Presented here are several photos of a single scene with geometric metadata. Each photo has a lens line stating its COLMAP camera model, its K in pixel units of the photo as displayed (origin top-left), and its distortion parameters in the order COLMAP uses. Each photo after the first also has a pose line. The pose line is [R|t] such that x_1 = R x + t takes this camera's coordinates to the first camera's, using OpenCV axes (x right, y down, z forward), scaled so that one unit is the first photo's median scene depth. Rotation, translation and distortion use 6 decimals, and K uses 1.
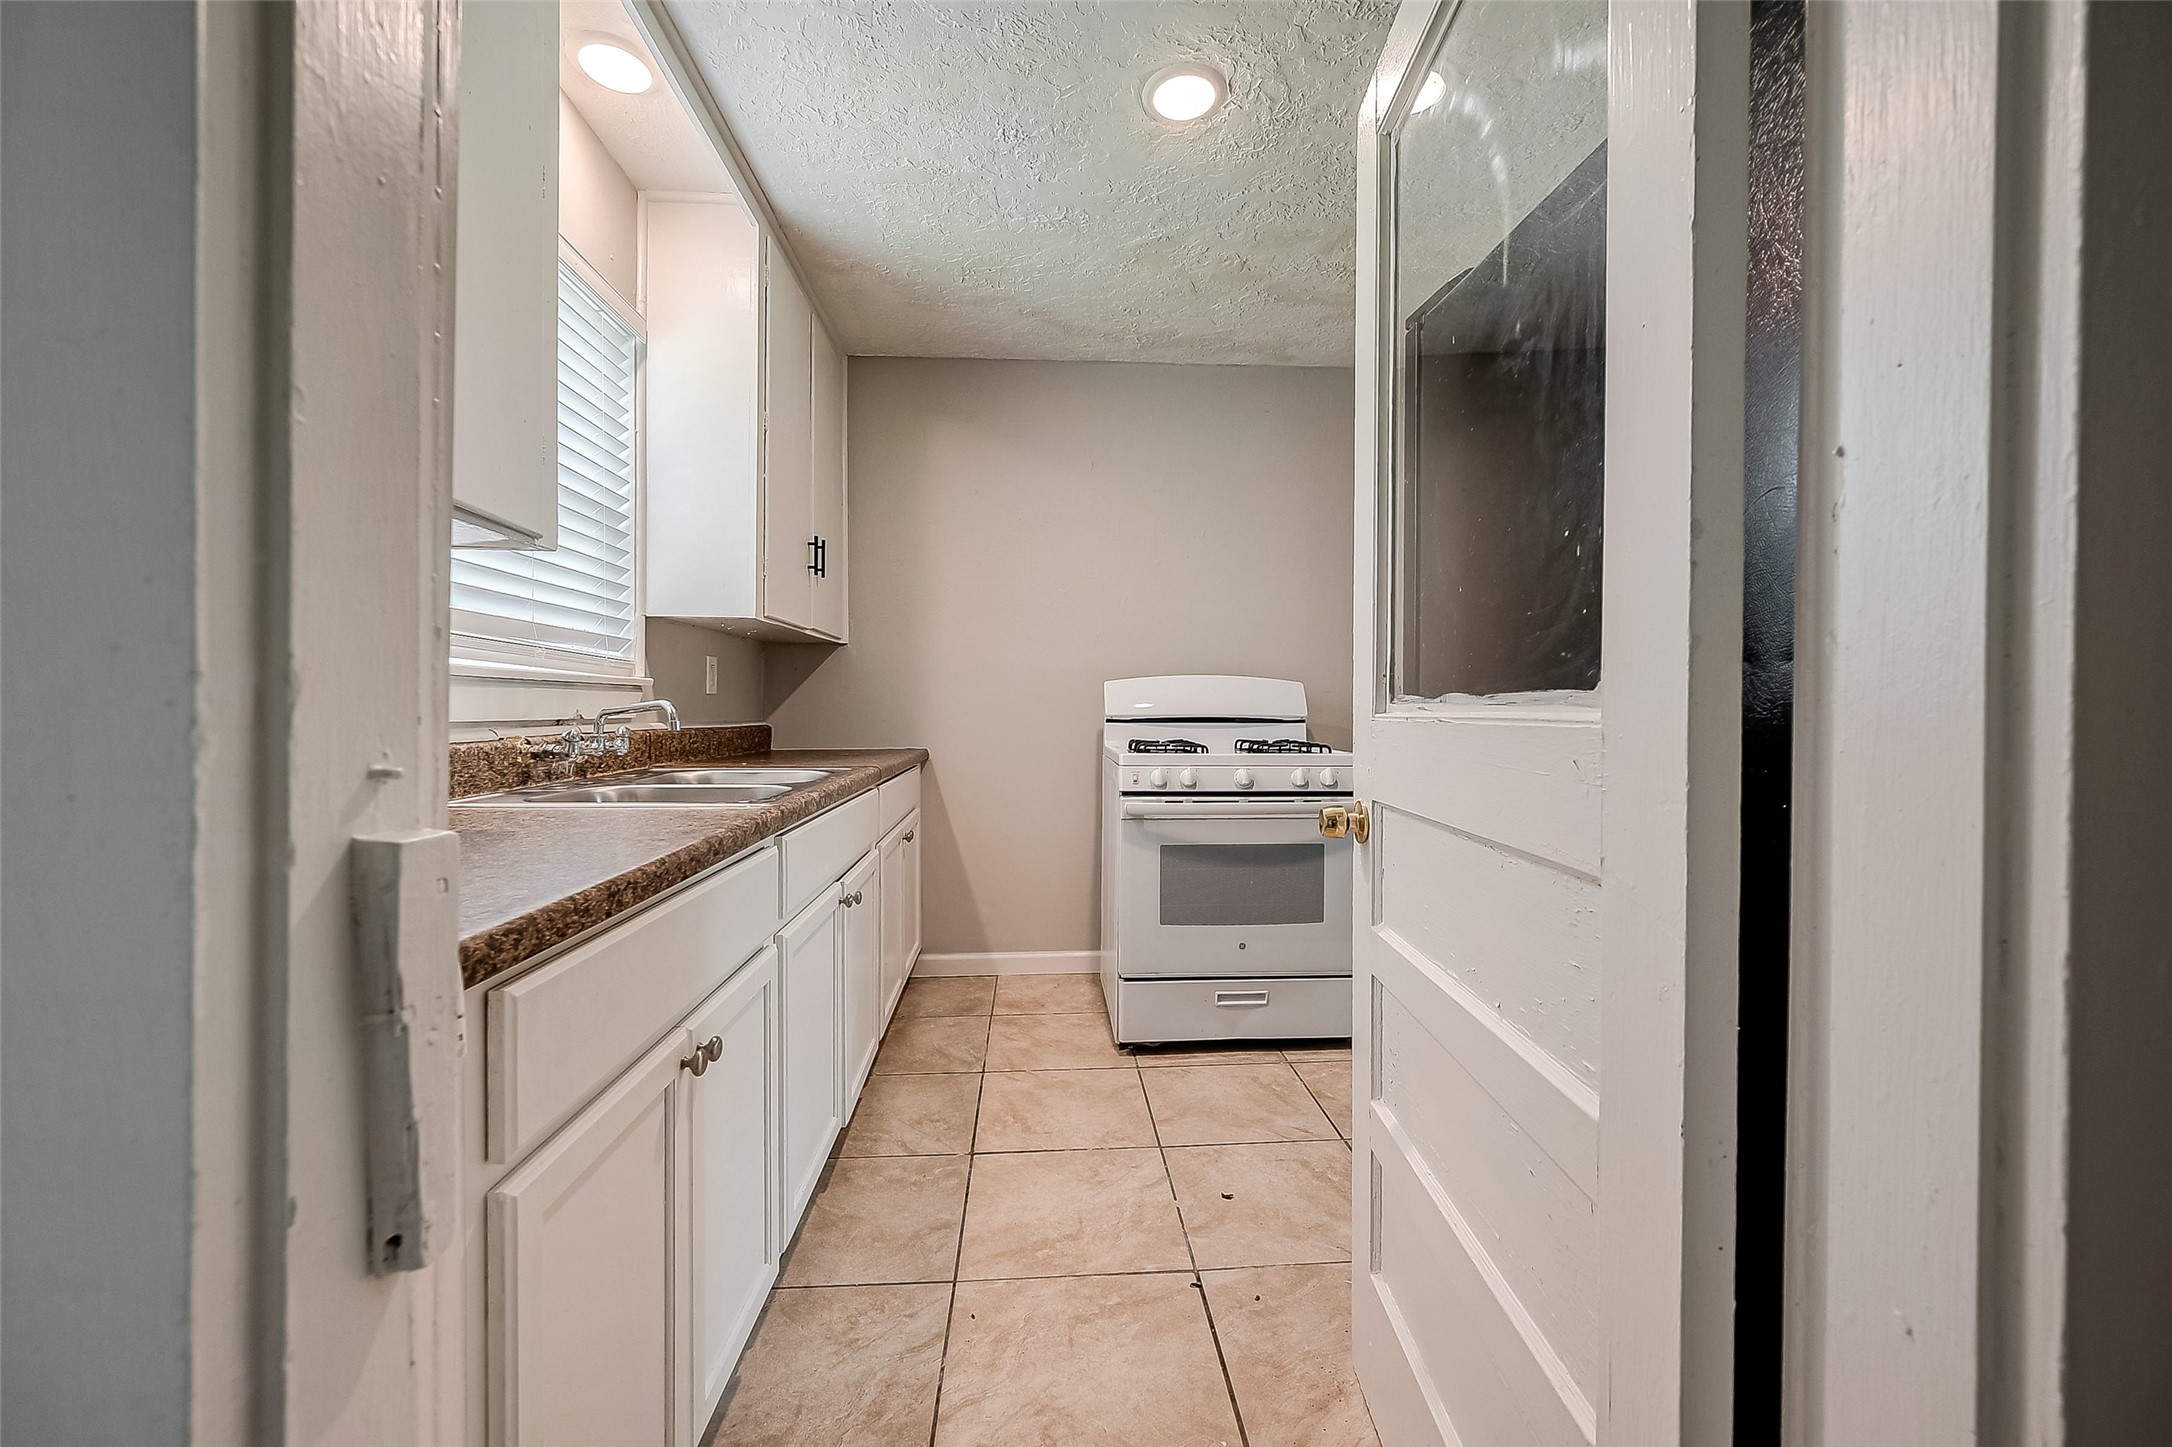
lens RADIAL K [[857.9, 0, 1092.5], [0, 857.9, 716.2], [0, 0, 1]] dist [-0.000405, -0.000300]
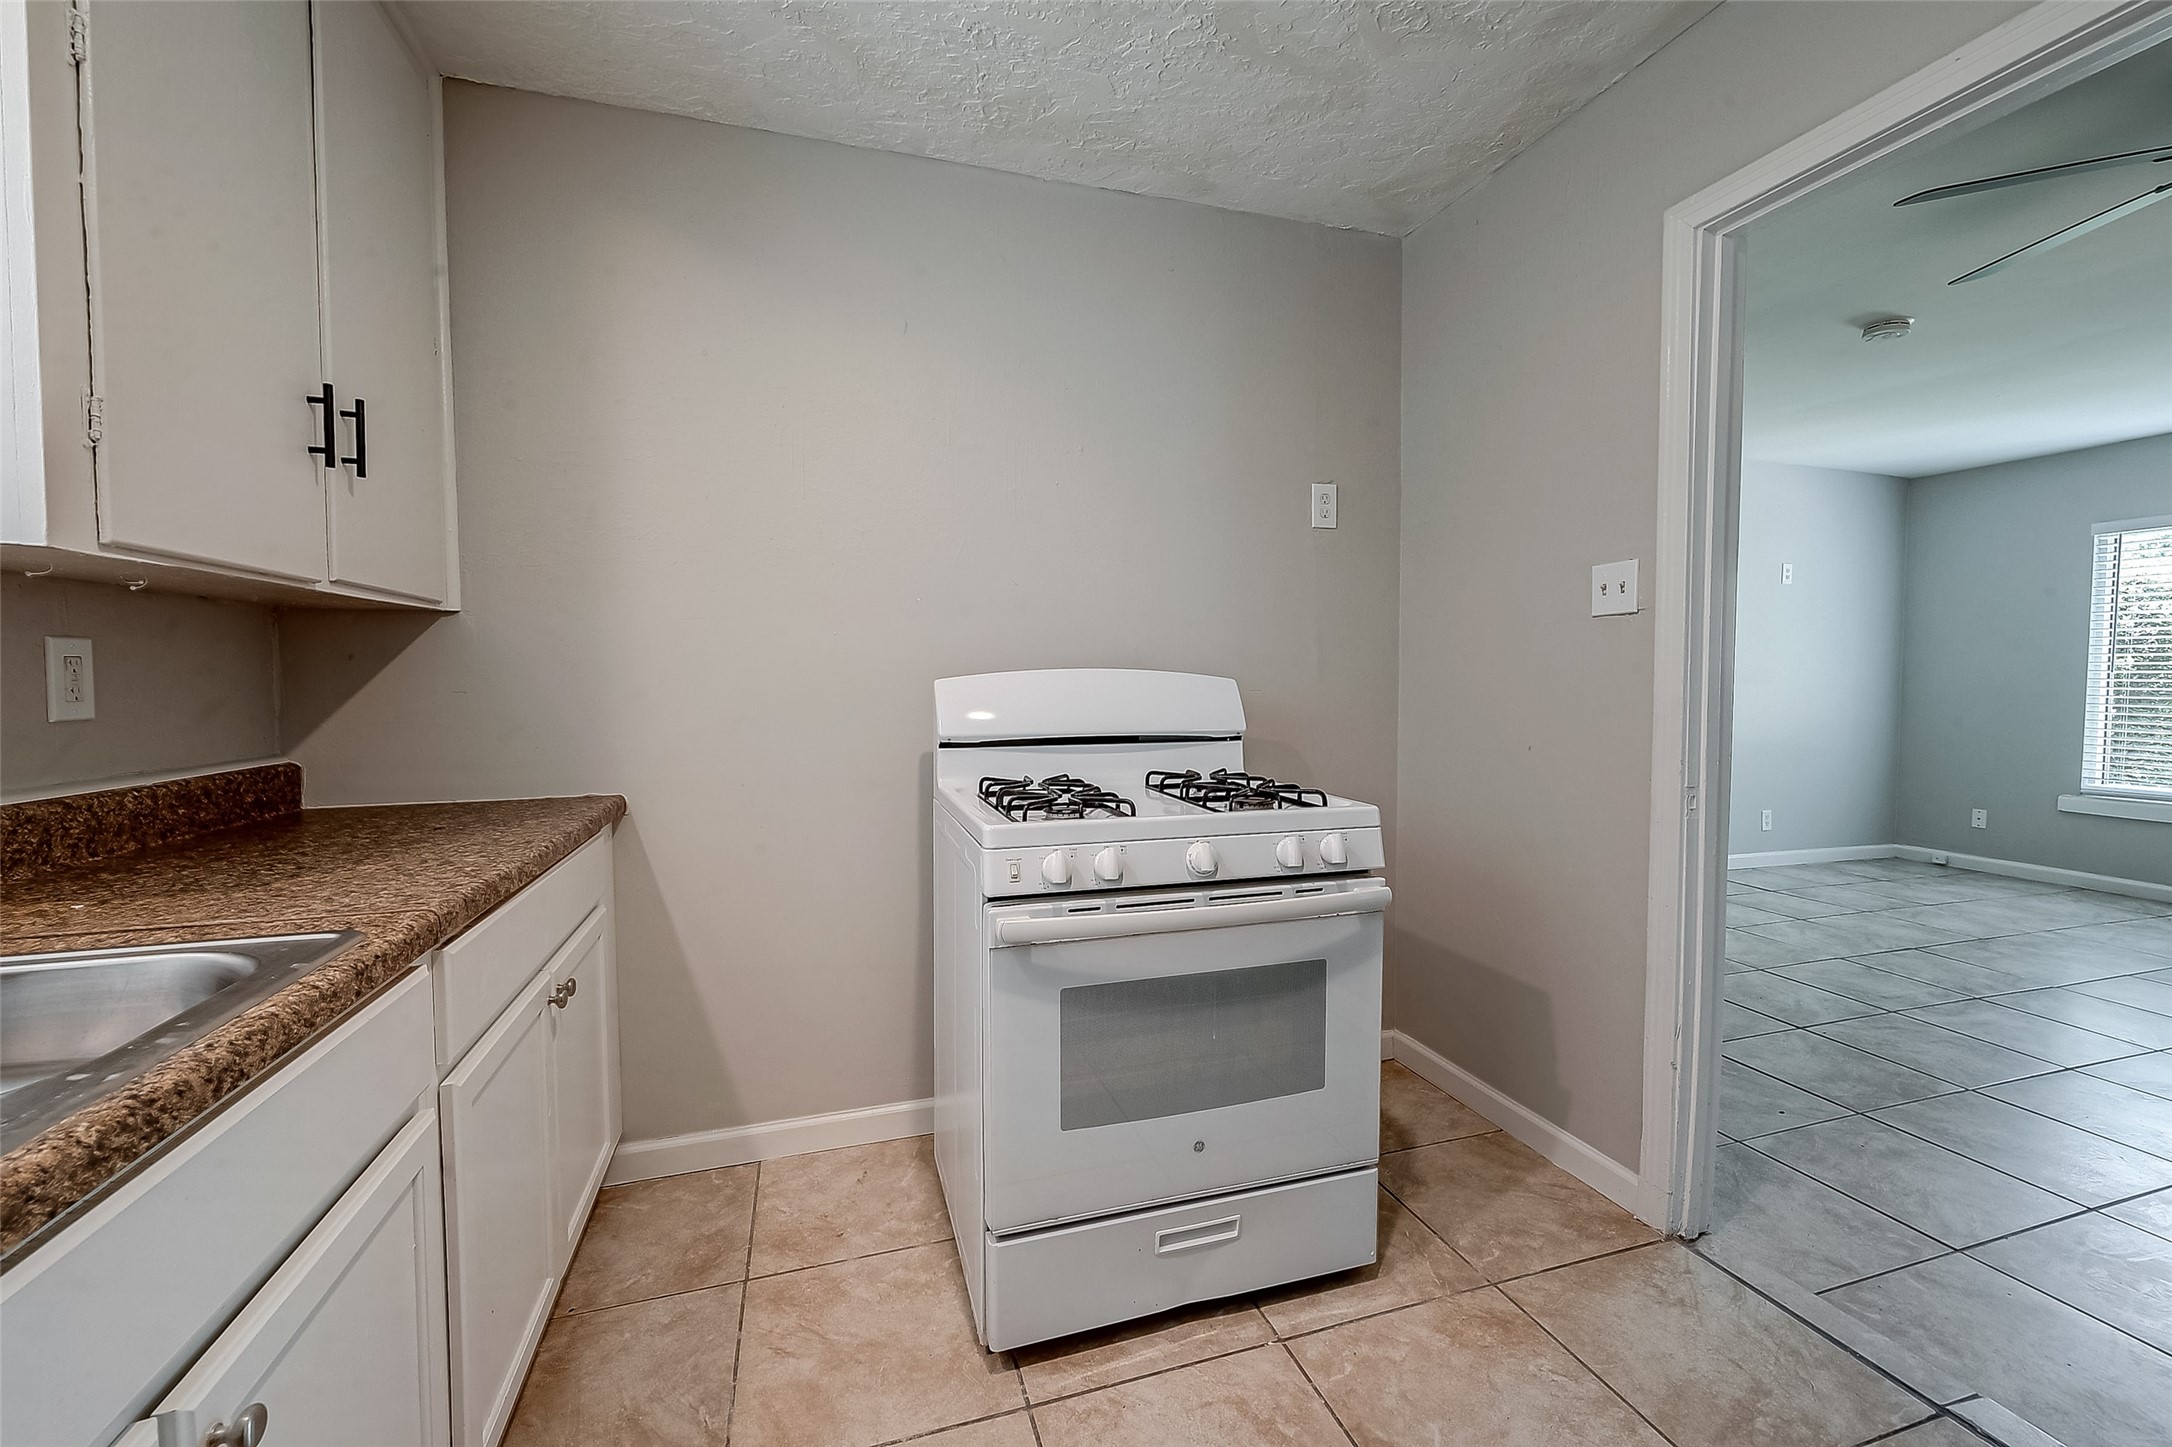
lens RADIAL K [[876.8, 0, 1089.9], [0, 876.8, 718.1], [0, 0, 1]] dist [-0.000249, 0.000109]
pose [[0.971681, -0.015612, 0.235782, -0.029105], [0.007173, 0.999304, 0.036603, -0.039058], [-0.236189, -0.033875, 0.971116, 0.409026]]
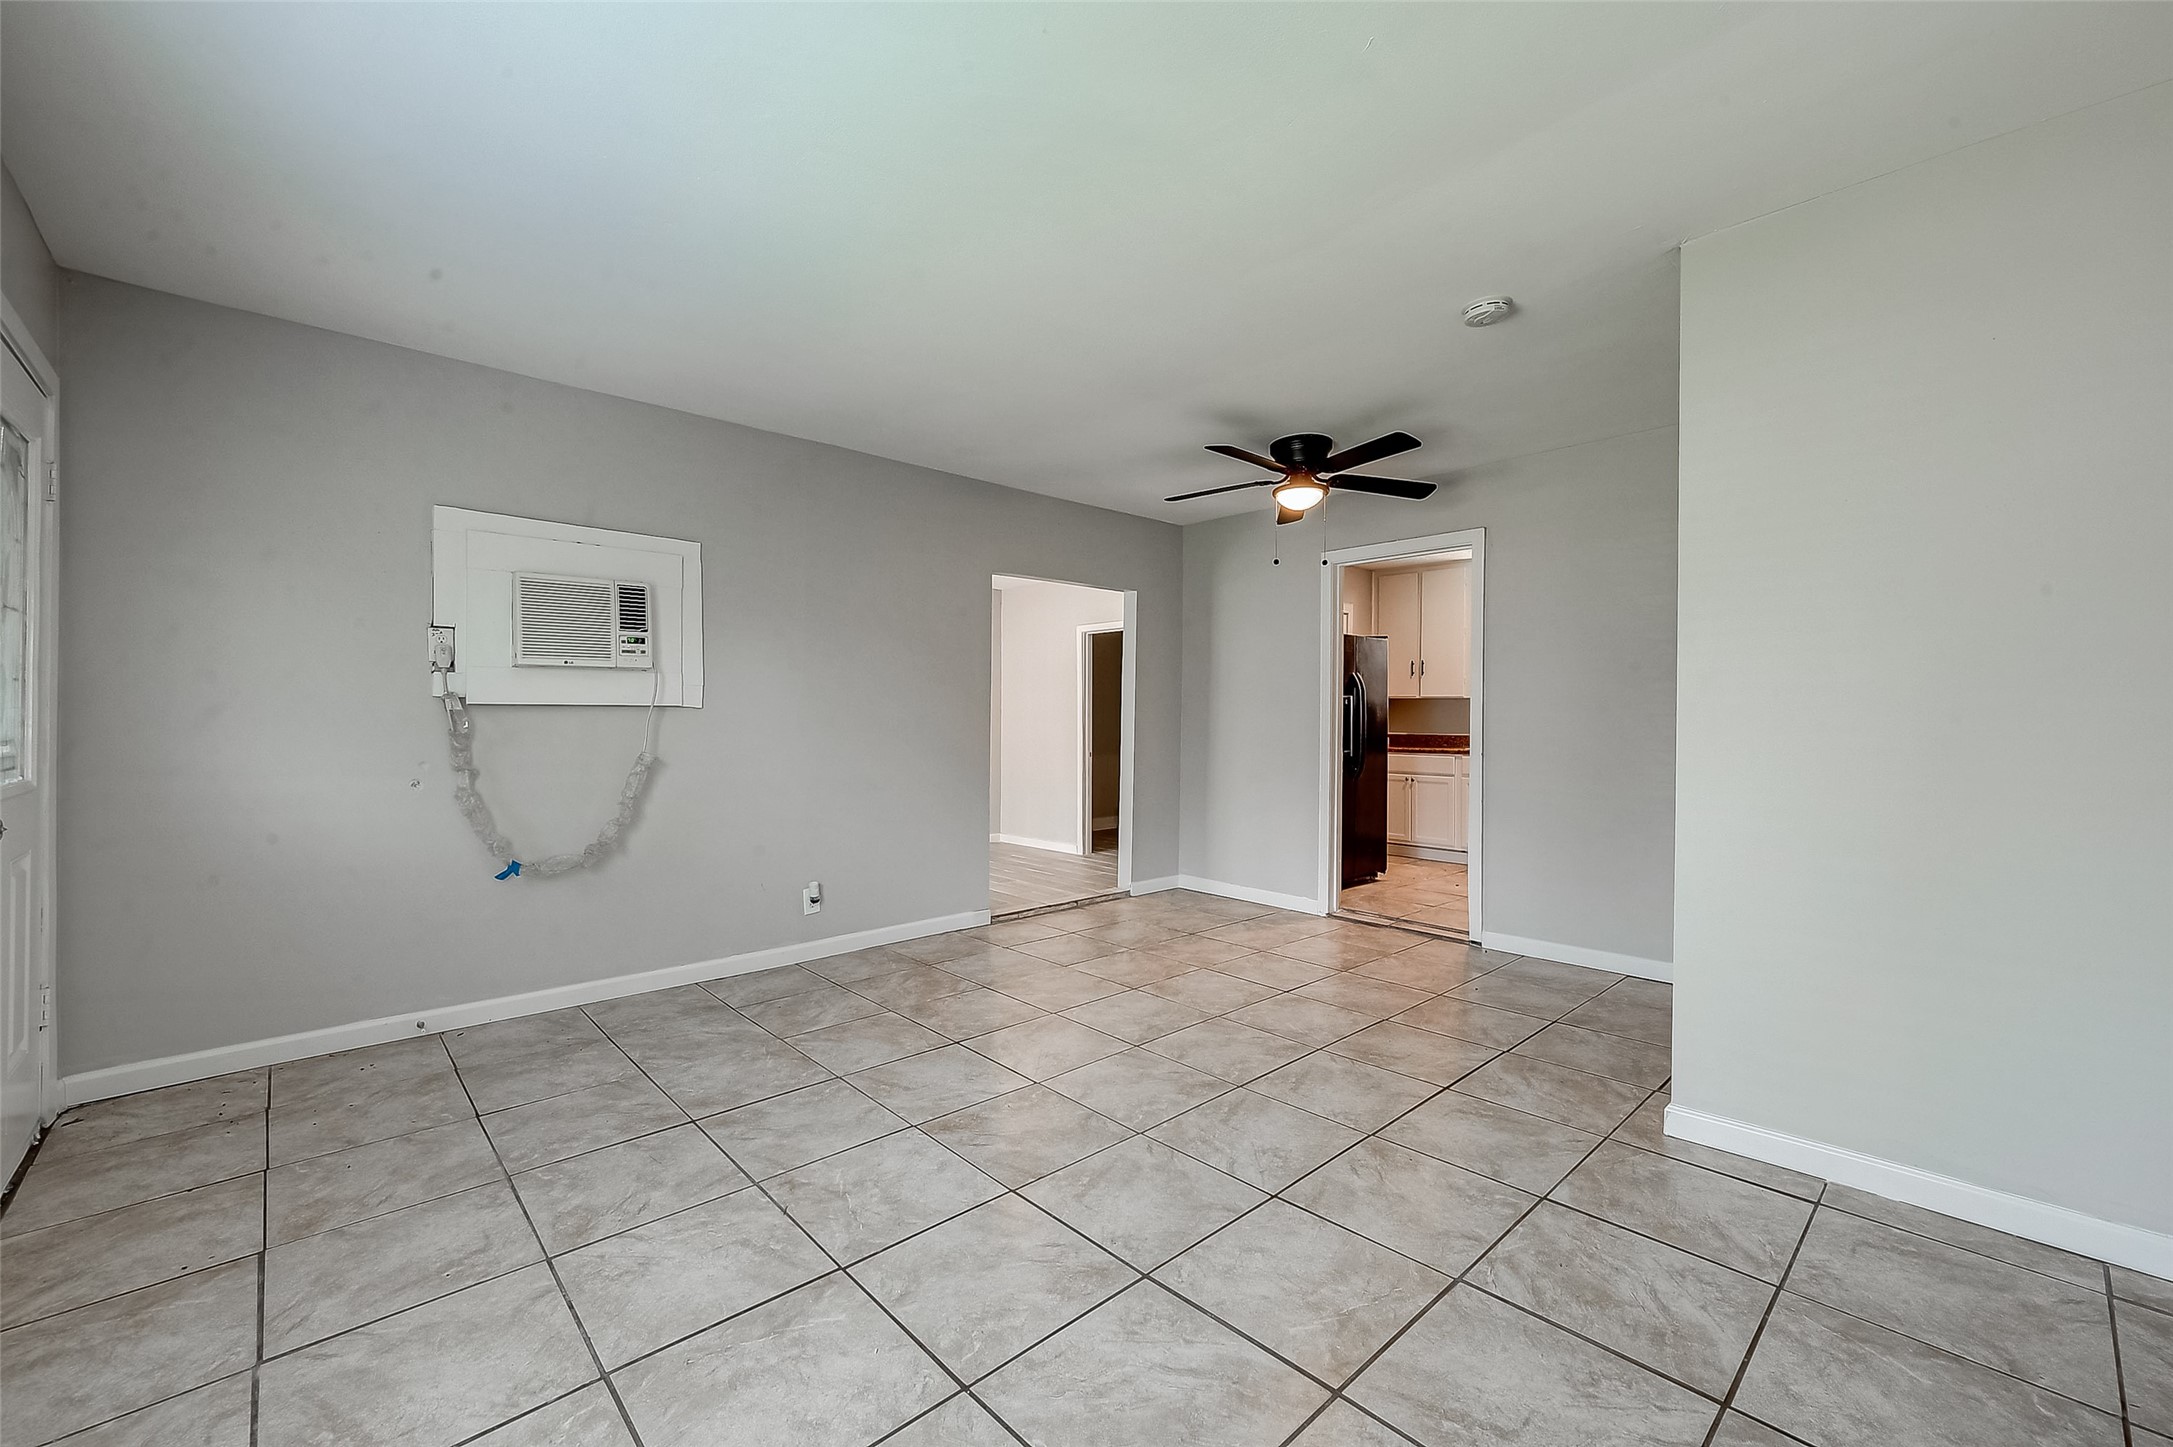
lens RADIAL K [[875.2, 0, 1092.1], [0, 875.2, 728.1], [0, 0, 1]] dist [-0.001223, -0.000185]
pose [[-0.775904, 0.002149, -0.630847, 2.071761], [-0.014899, 0.999653, 0.021731, -0.041185], [0.630675, 0.026260, -0.775603, 1.691113]]
